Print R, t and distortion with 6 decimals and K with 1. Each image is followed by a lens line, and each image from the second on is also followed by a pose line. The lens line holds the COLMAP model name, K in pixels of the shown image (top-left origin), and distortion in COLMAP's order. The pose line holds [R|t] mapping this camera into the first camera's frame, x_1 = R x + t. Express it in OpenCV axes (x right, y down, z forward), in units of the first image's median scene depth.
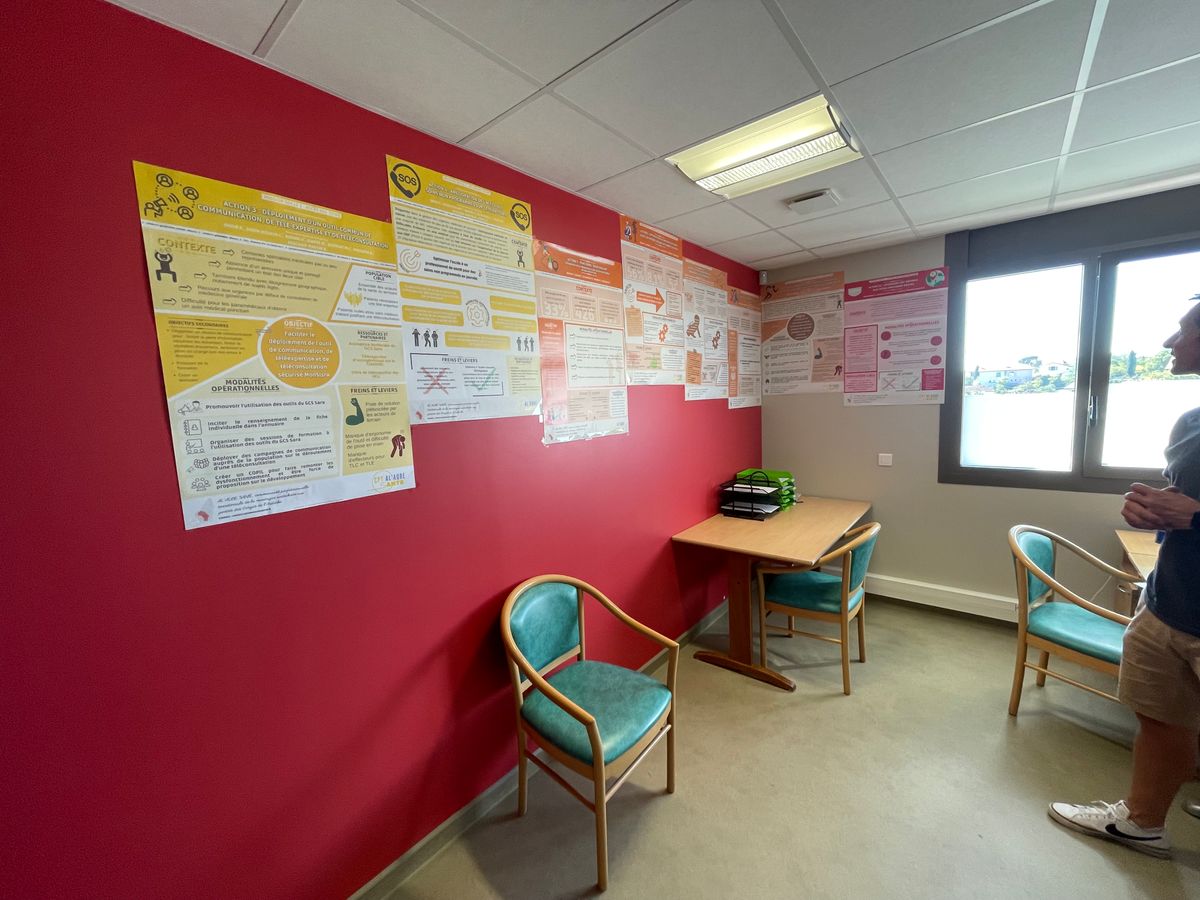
lens RADIAL K [[481.2, 0, 599.3], [0, 481.2, 448.9], [0, 0, 1]] dist [0.000215, -0.000038]
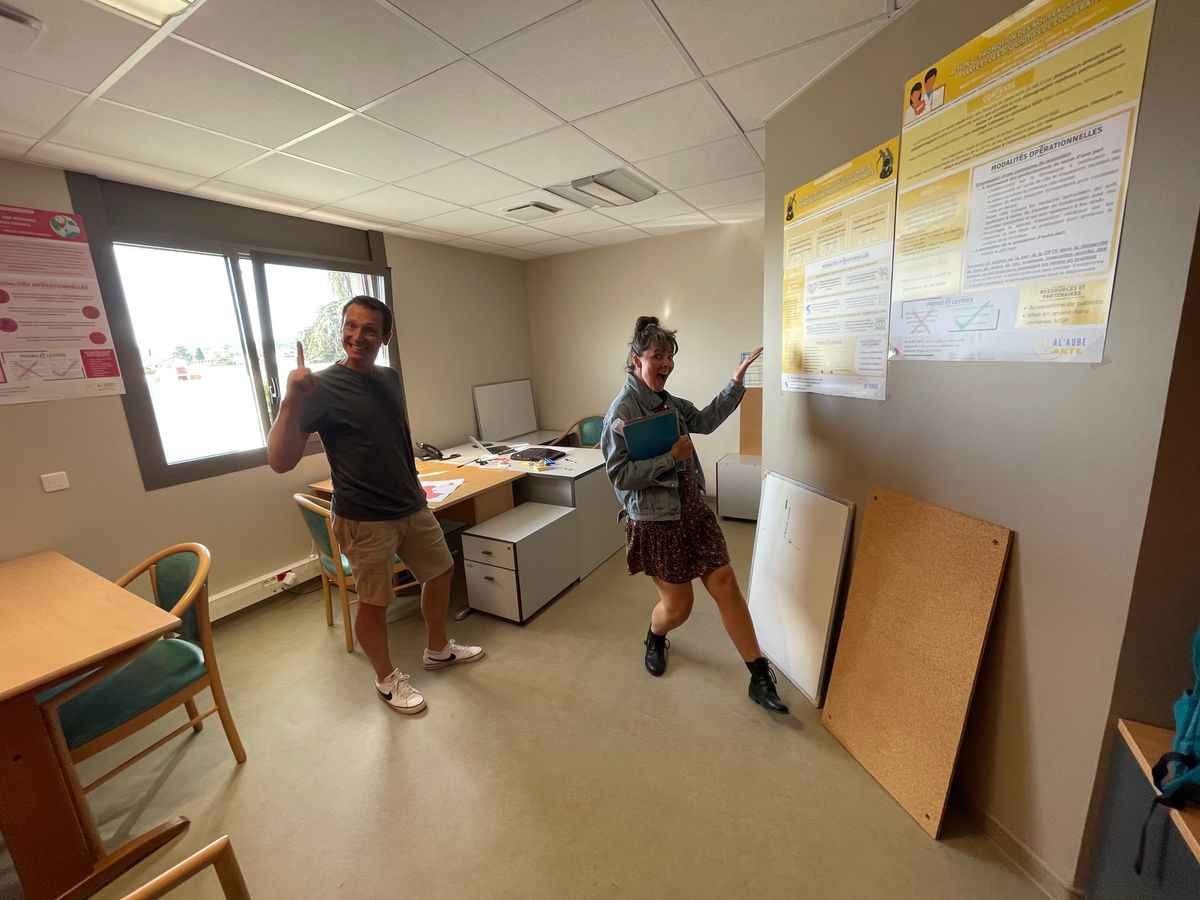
lens RADIAL K [[481.2, 0, 598.1], [0, 481.2, 447.9], [0, 0, 1]] dist [0.000215, -0.000038]
pose [[-0.173361, -0.142928, 0.974432, -0.212496], [0.179577, 0.968239, 0.173968, -0.004723], [-0.968348, 0.205145, -0.142188, 0.370980]]
